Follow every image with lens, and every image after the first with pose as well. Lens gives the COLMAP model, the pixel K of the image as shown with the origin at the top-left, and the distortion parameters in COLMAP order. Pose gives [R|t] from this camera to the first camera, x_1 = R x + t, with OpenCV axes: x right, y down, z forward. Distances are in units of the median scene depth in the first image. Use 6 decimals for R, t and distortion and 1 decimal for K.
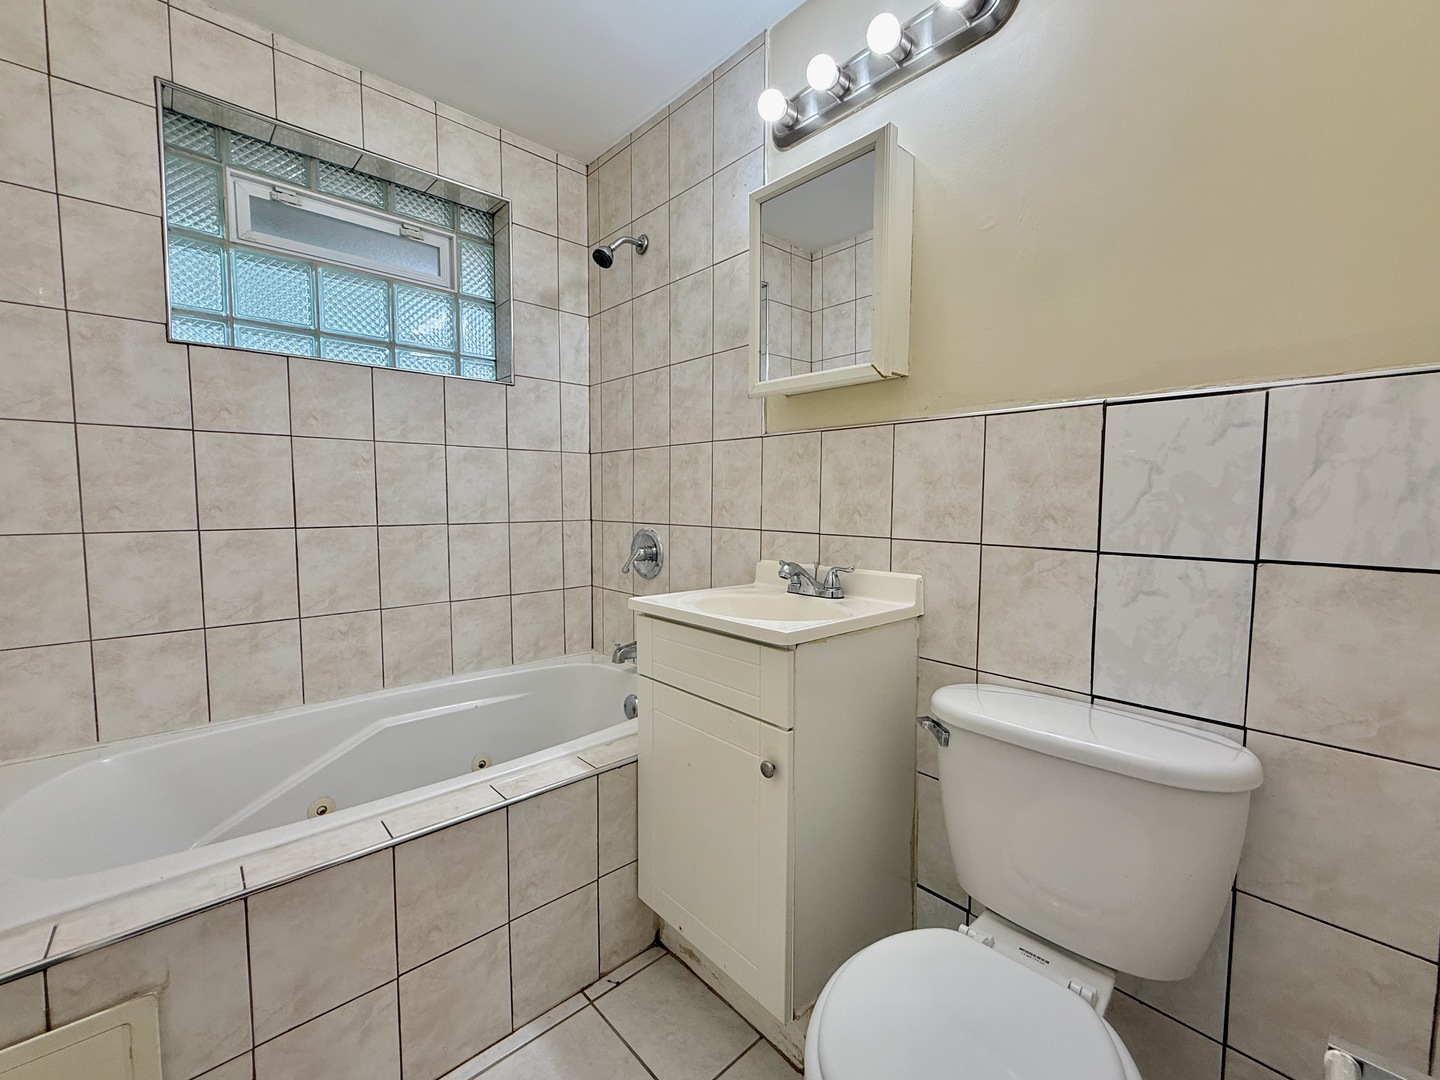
lens RADIAL K [[586.5, 0, 720.0], [0, 586.5, 540.0], [0, 0, 1]] dist [-0.000075, -0.000017]
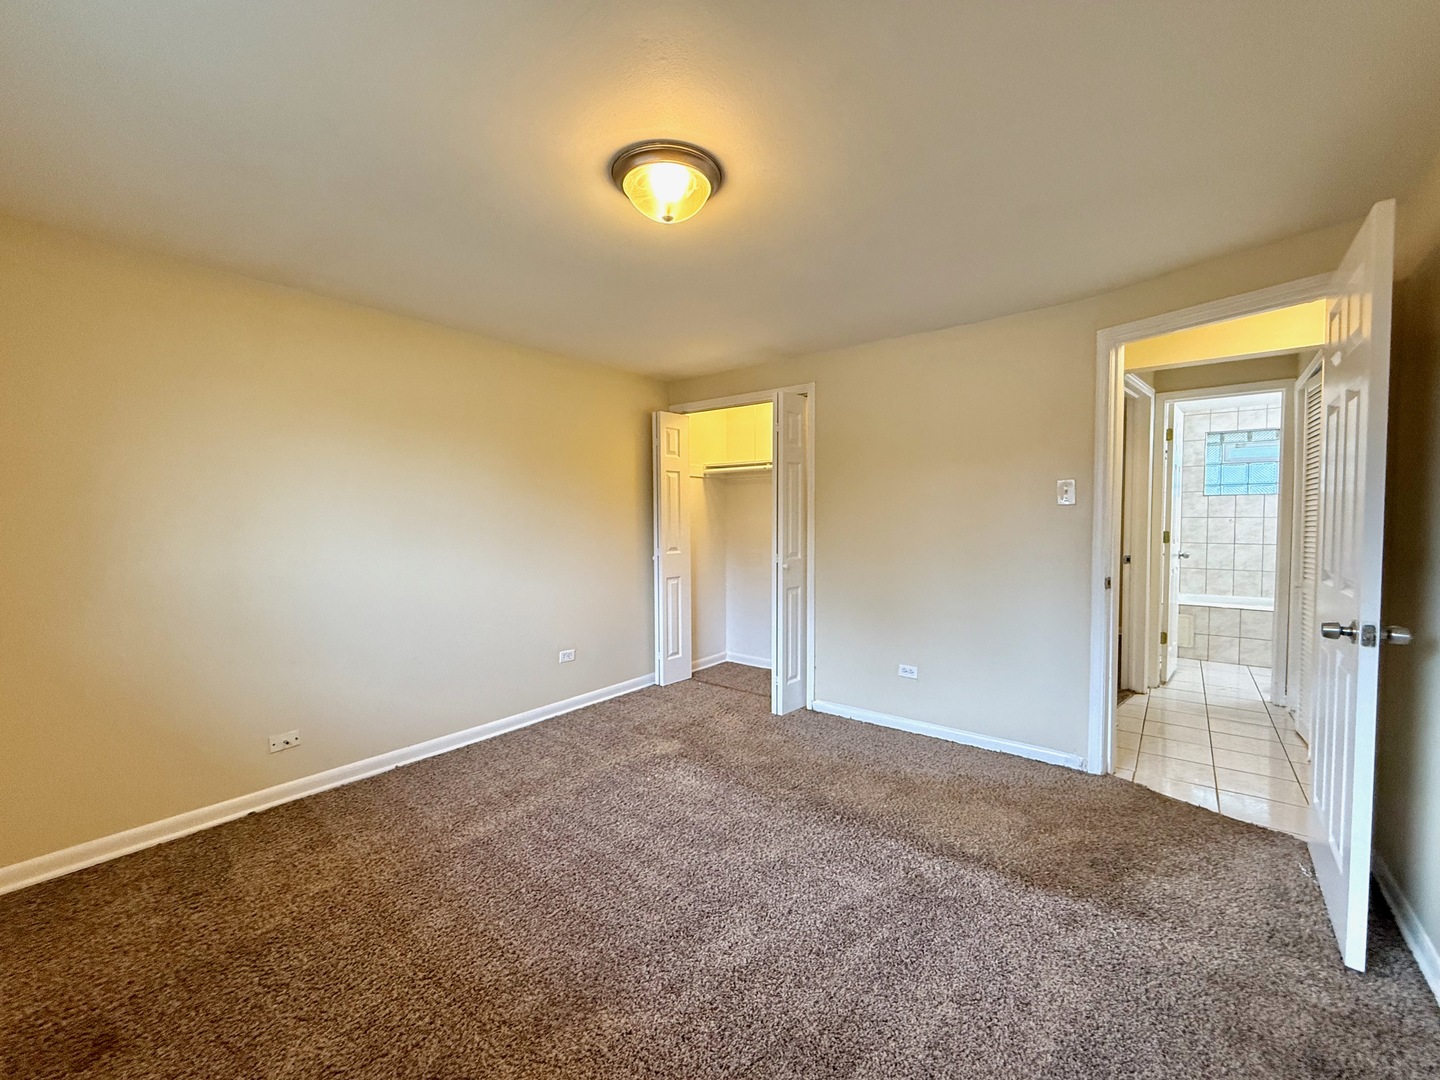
lens RADIAL K [[586.5, 0, 720.0], [0, 586.5, 540.0], [0, 0, 1]] dist [-0.000075, -0.000017]
pose [[0.144324, 0.029278, -0.989097, 2.254188], [-0.069224, 0.997412, 0.019423, 0.100403], [0.987106, 0.065666, 0.145977, -2.498556]]
